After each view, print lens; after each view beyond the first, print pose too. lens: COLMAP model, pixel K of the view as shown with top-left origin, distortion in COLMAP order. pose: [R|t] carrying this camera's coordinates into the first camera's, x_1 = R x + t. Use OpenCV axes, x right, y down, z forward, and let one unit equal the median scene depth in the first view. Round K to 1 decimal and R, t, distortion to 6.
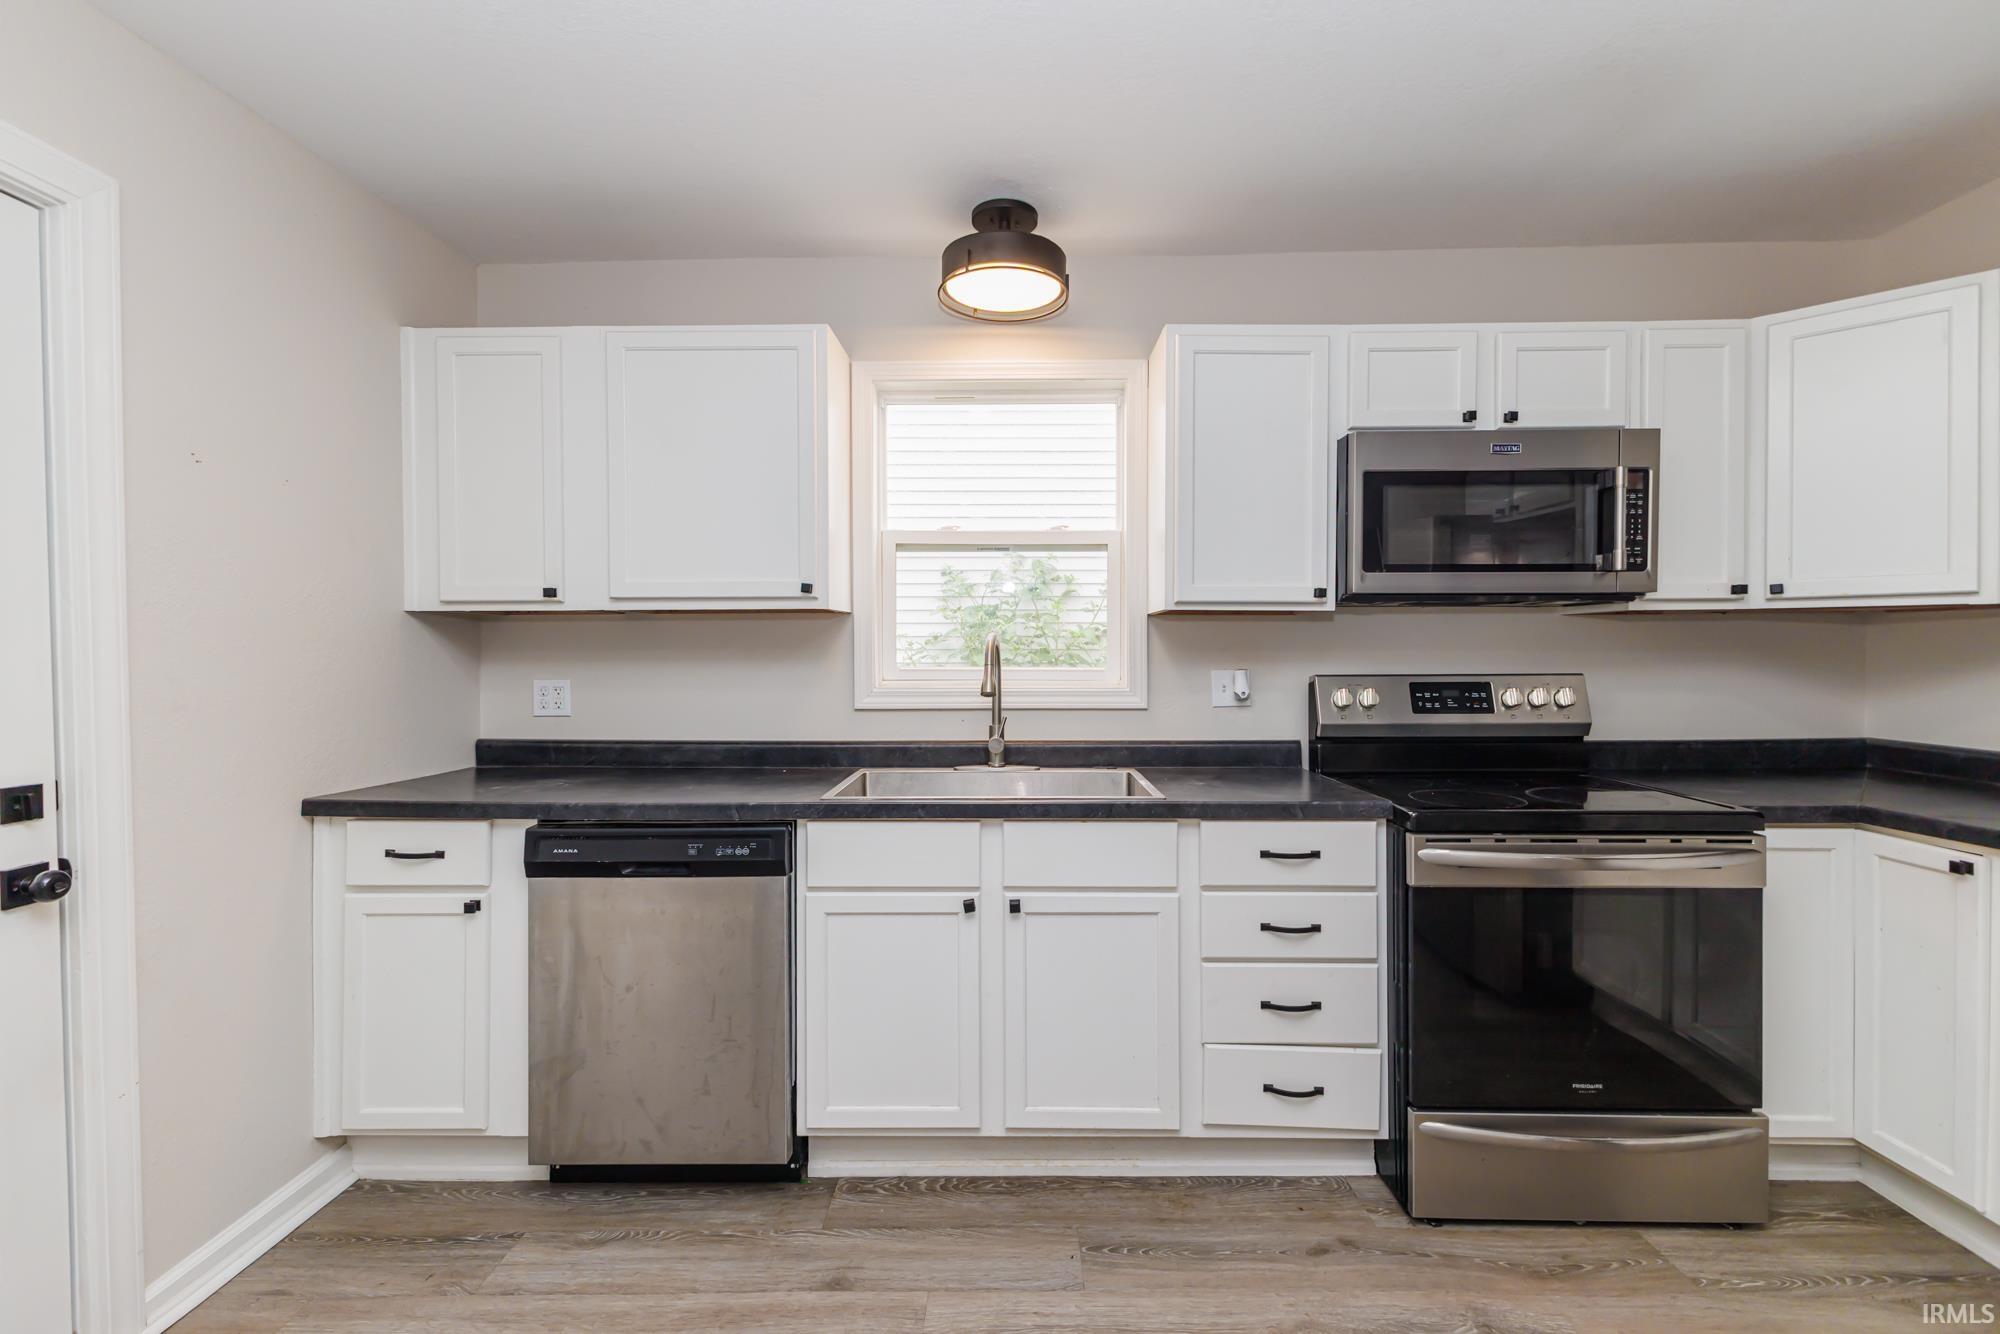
lens RADIAL K [[868.5, 0, 1003.8], [0, 868.5, 655.9], [0, 0, 1]] dist [0.007949, -0.003160]
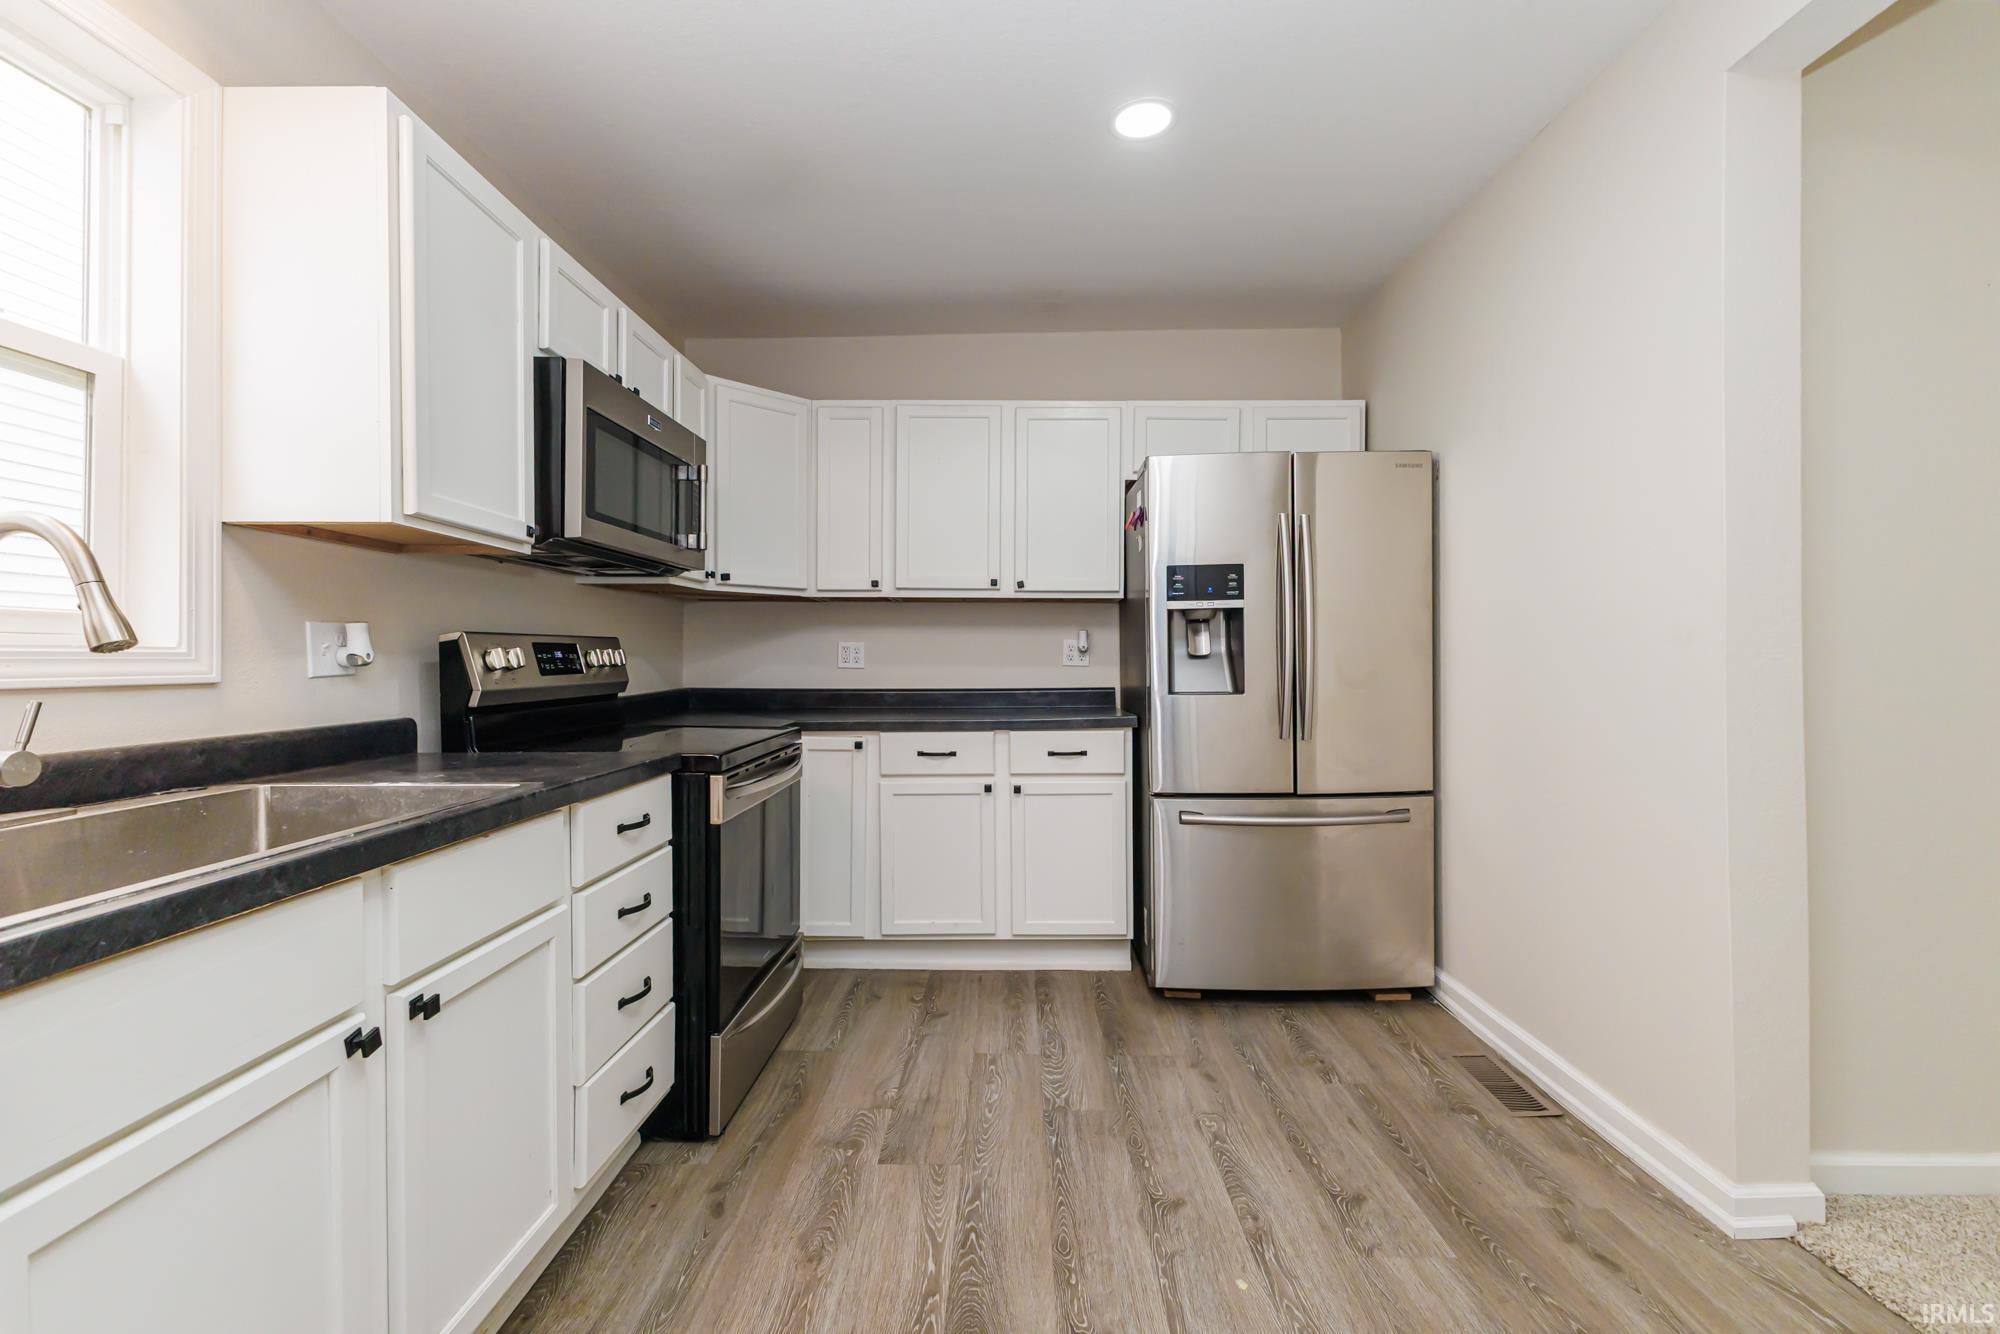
lens RADIAL K [[868.5, 0, 986.5], [0, 868.5, 668.4], [0, 0, 1]] dist [0.007949, -0.003160]
pose [[0.008297, -0.009691, 0.999919, -0.511115], [0.004702, 0.999942, 0.009653, 0.058127], [-0.999955, 0.004621, 0.008342, 0.580012]]
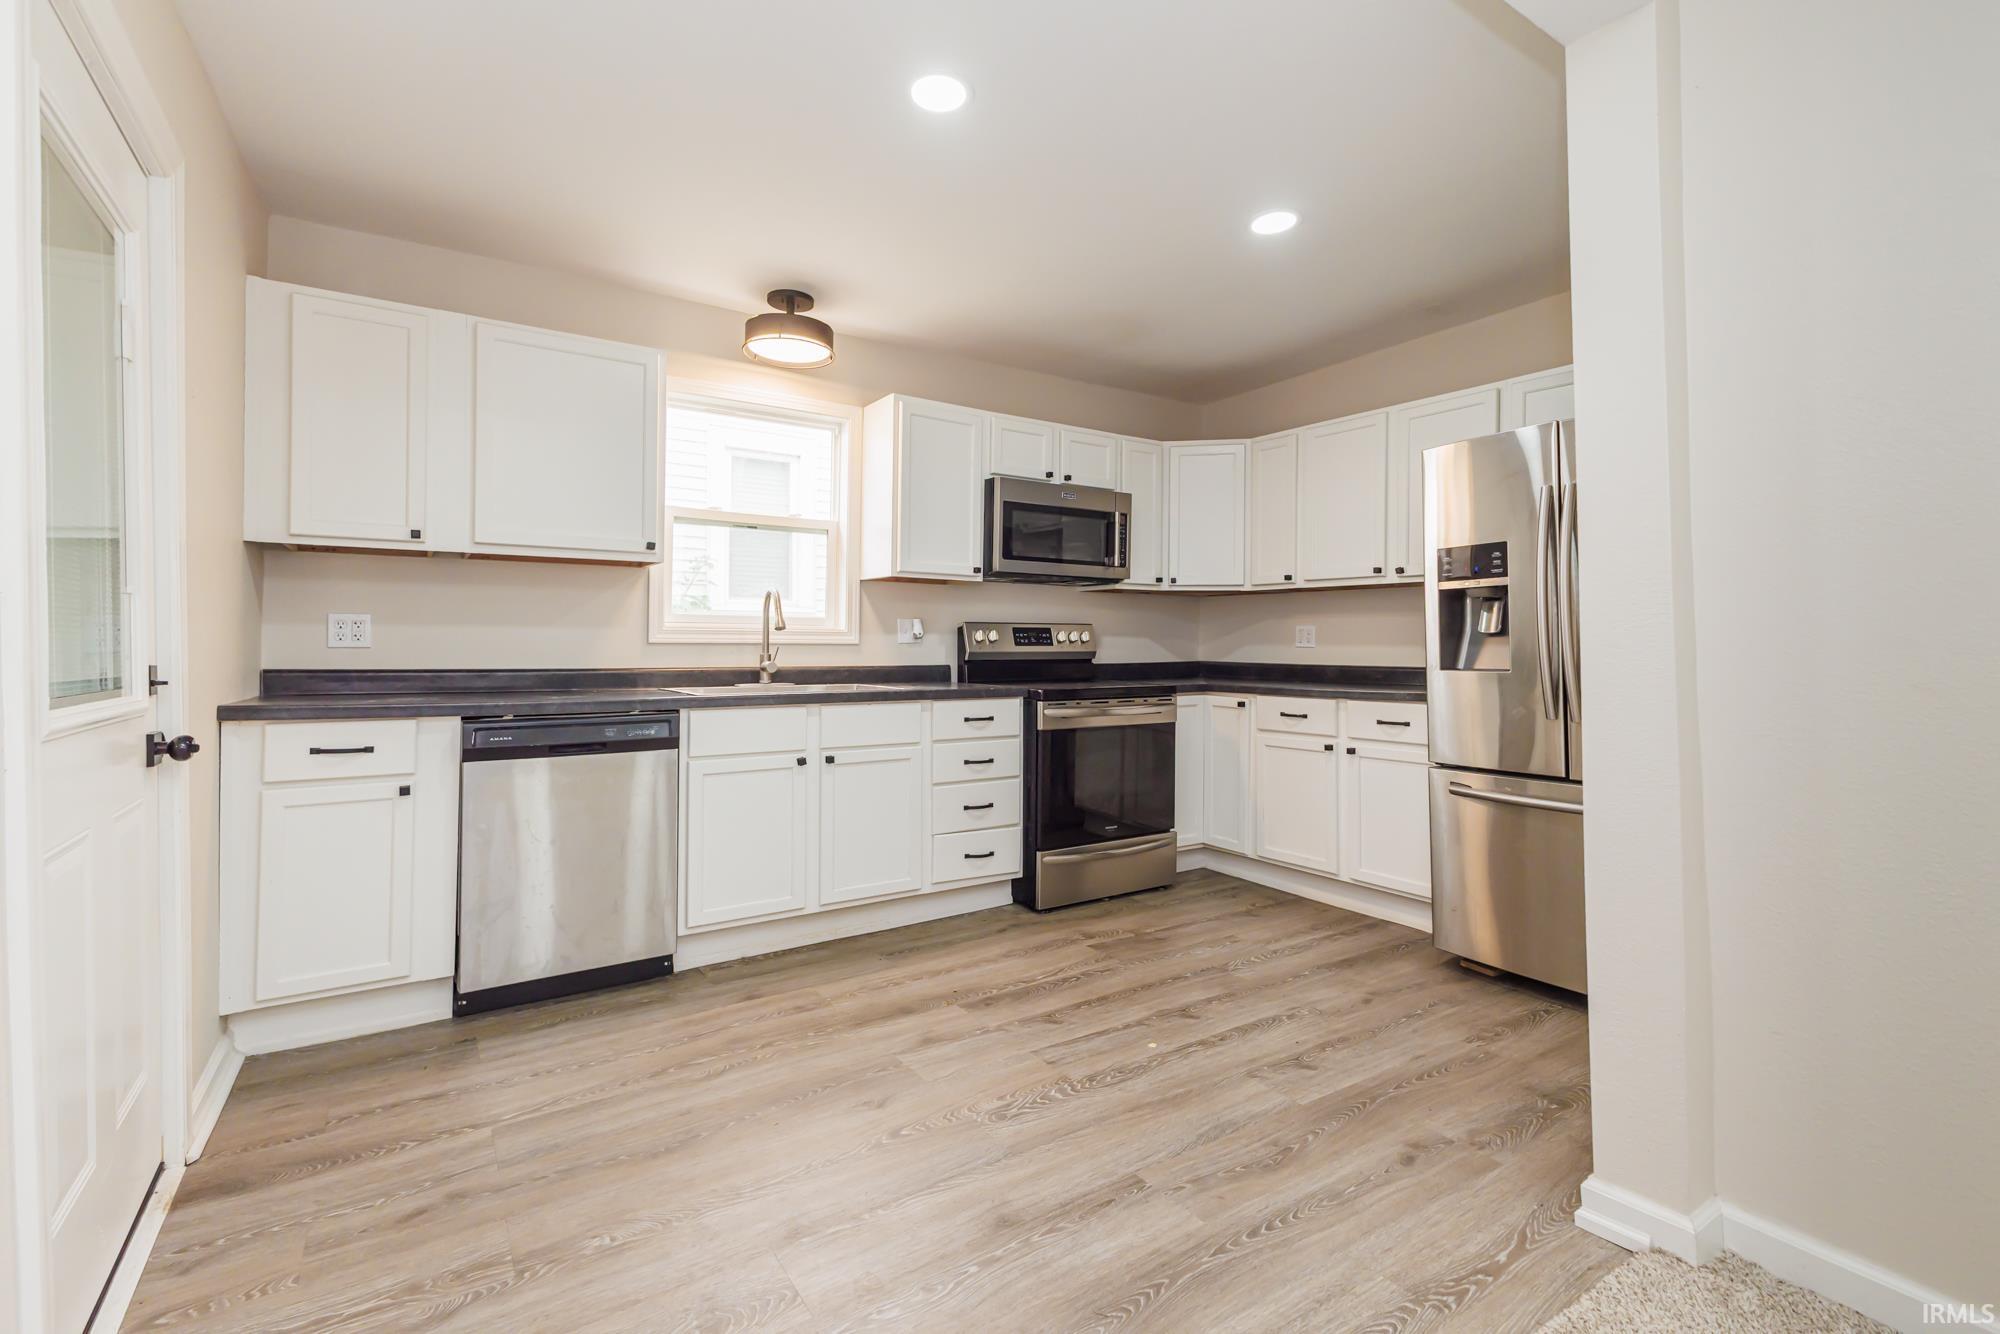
lens RADIAL K [[888.2, 0, 985.5], [0, 888.2, 633.5], [0, 0, 1]] dist [0.005170, 0.000464]
pose [[0.833815, 0.014847, 0.551844, -0.590446], [-0.007255, 0.999847, -0.015938, 0.079555], [-0.551996, 0.009286, 0.833795, -0.450030]]
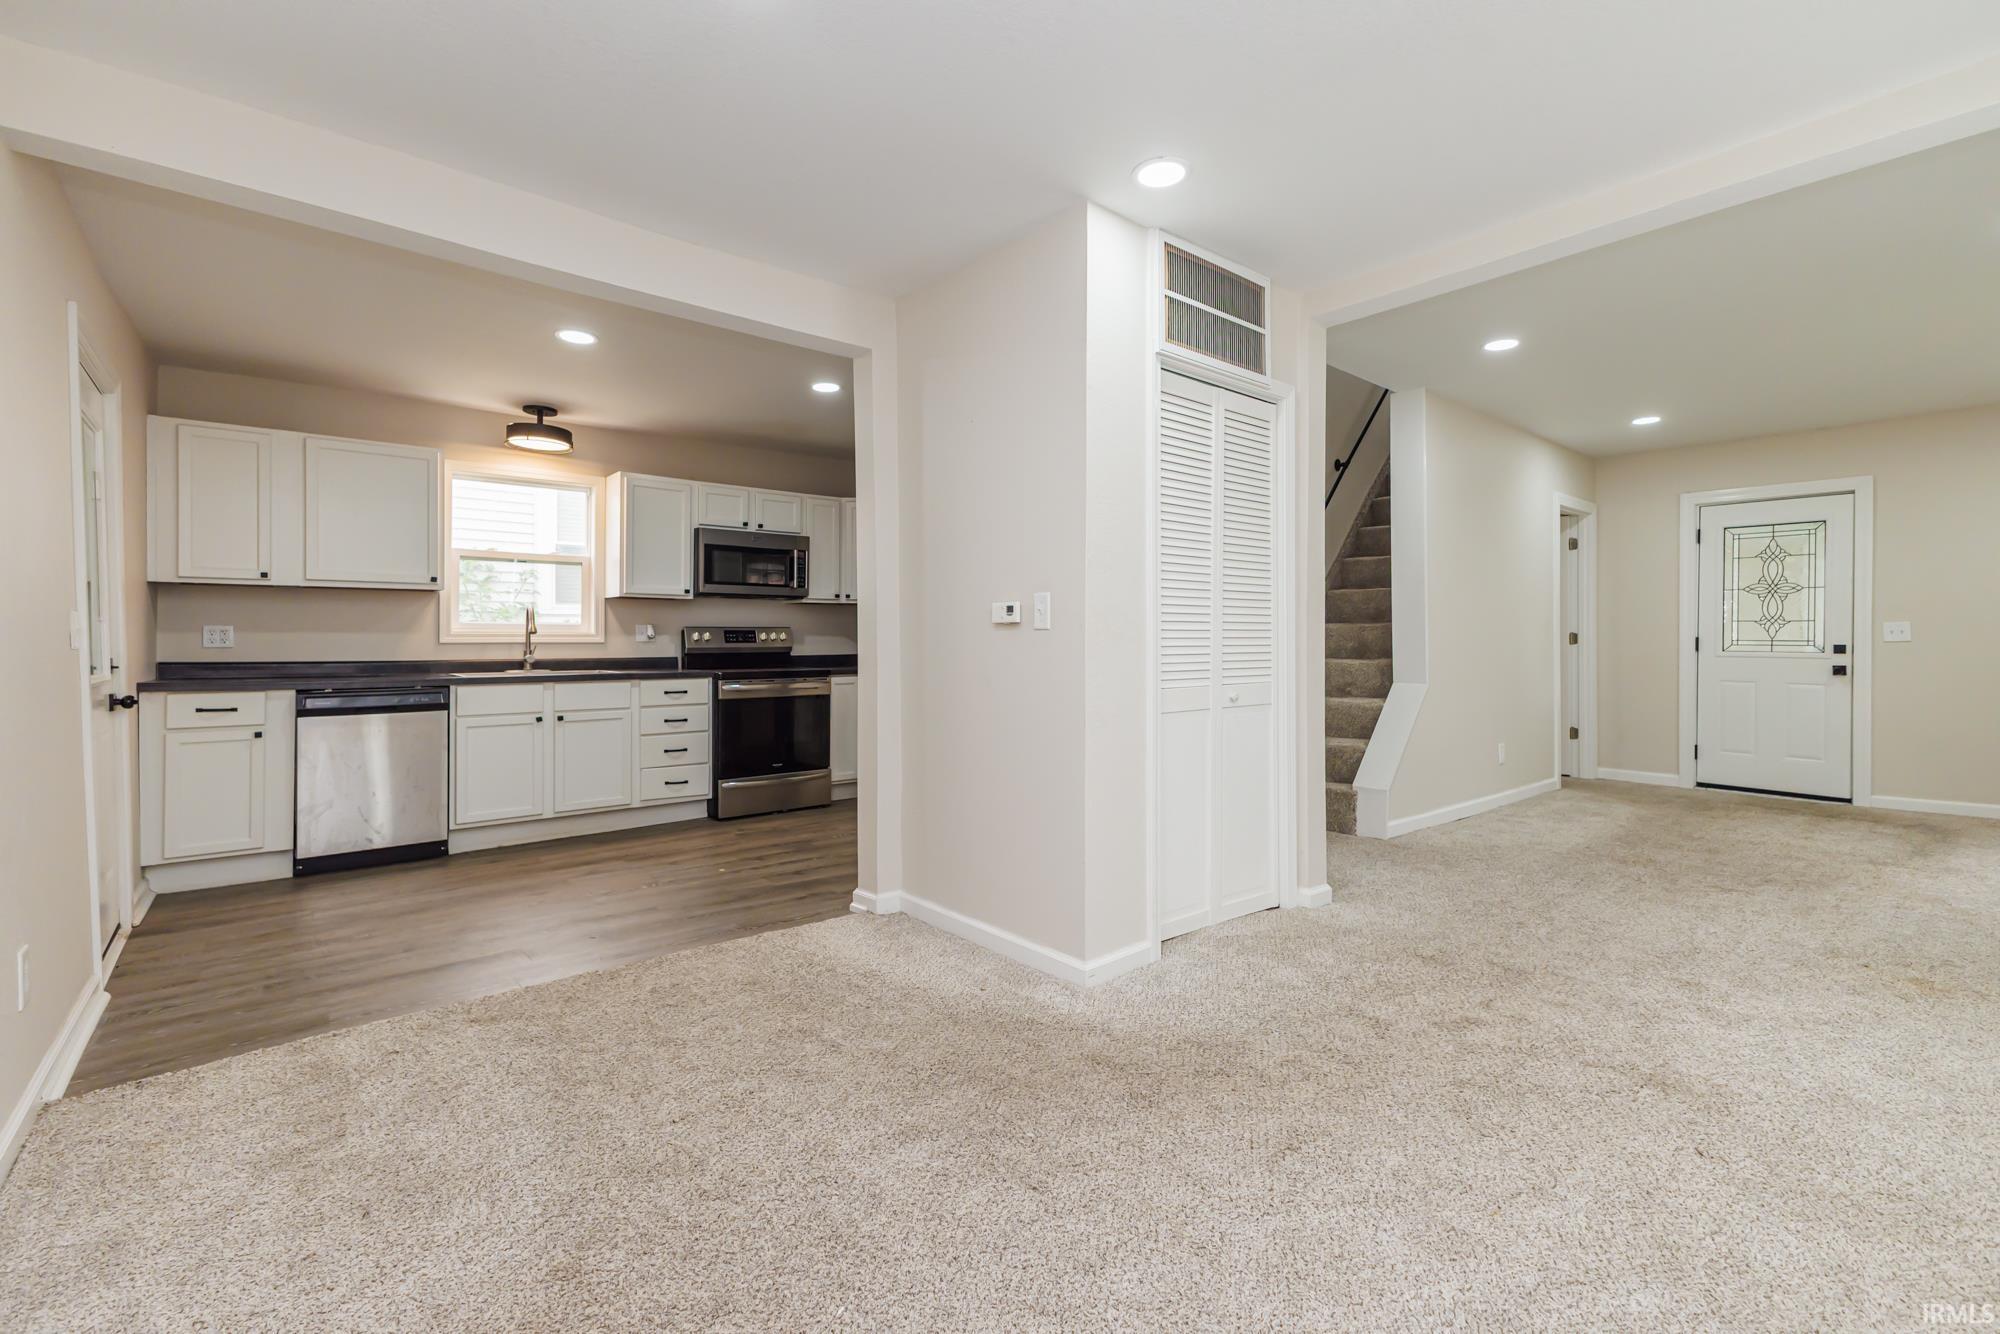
lens RADIAL K [[868.5, 0, 991.5], [0, 868.5, 641.0], [0, 0, 1]] dist [0.007949, -0.003160]
pose [[0.766183, 0.002233, 0.642619, -0.575809], [-0.001117, 0.999997, -0.002142, 0.073118], [-0.642621, 0.000923, 0.766183, -1.486796]]
